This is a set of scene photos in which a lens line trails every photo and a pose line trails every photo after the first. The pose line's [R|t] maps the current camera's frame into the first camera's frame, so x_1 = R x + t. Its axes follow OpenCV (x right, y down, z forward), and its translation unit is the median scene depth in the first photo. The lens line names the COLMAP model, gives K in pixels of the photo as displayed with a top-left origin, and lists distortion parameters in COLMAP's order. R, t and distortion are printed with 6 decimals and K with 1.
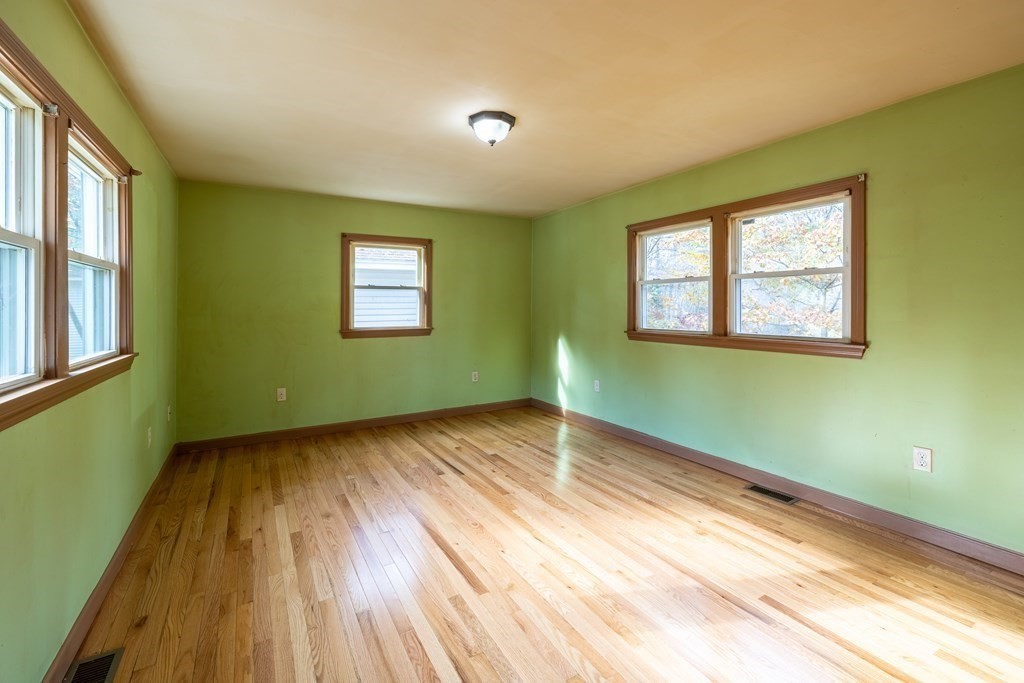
lens RADIAL K [[442.1, 0, 510.9], [0, 442.1, 307.3], [0, 0, 1]] dist [-0.000041, 0.000083]
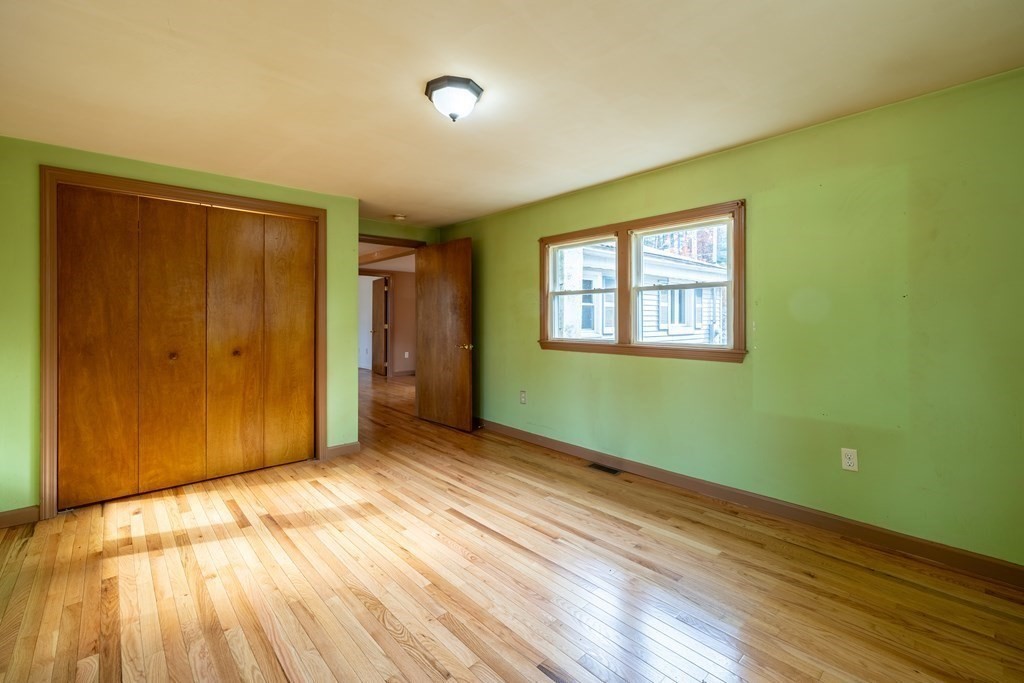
lens RADIAL K [[435.9, 0, 512.1], [0, 435.9, 319.6], [0, 0, 1]] dist [-0.000182, 0.000066]
pose [[-0.977516, 0.014168, -0.210386, 0.019057], [0.012477, 0.999878, 0.009365, -0.001665], [0.210494, 0.006529, -0.977573, 1.727757]]
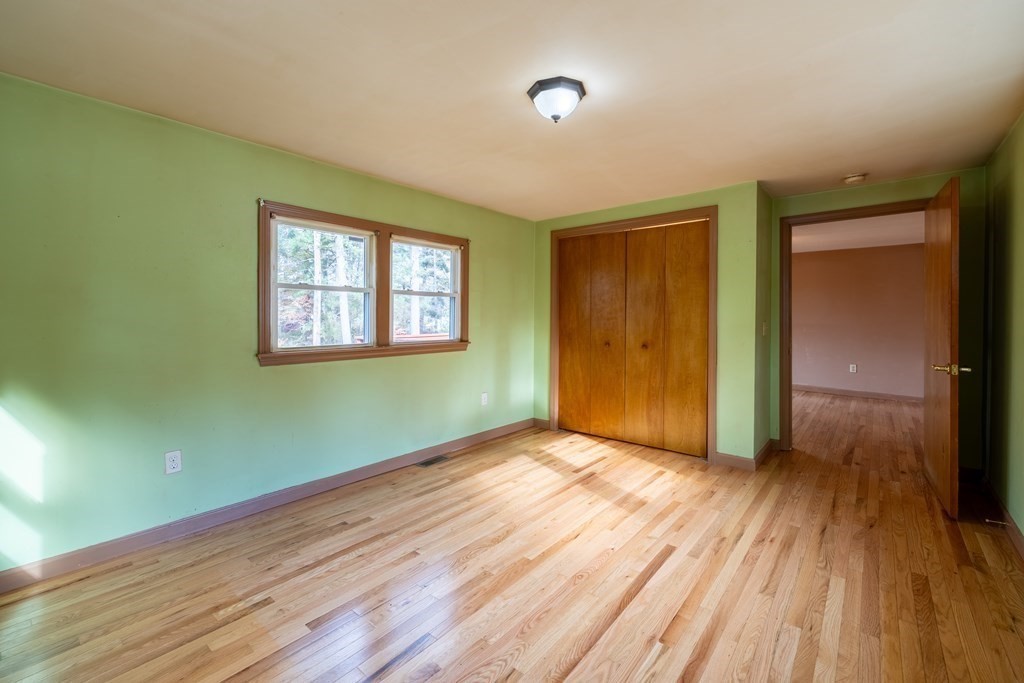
lens RADIAL K [[435.9, 0, 512.1], [0, 435.9, 319.6], [0, 0, 1]] dist [-0.000182, 0.000066]
pose [[-0.337211, 0.004637, 0.941418, -0.748476], [0.004068, 0.999986, -0.003468, 0.007109], [-0.941420, 0.002660, -0.337225, 1.284112]]
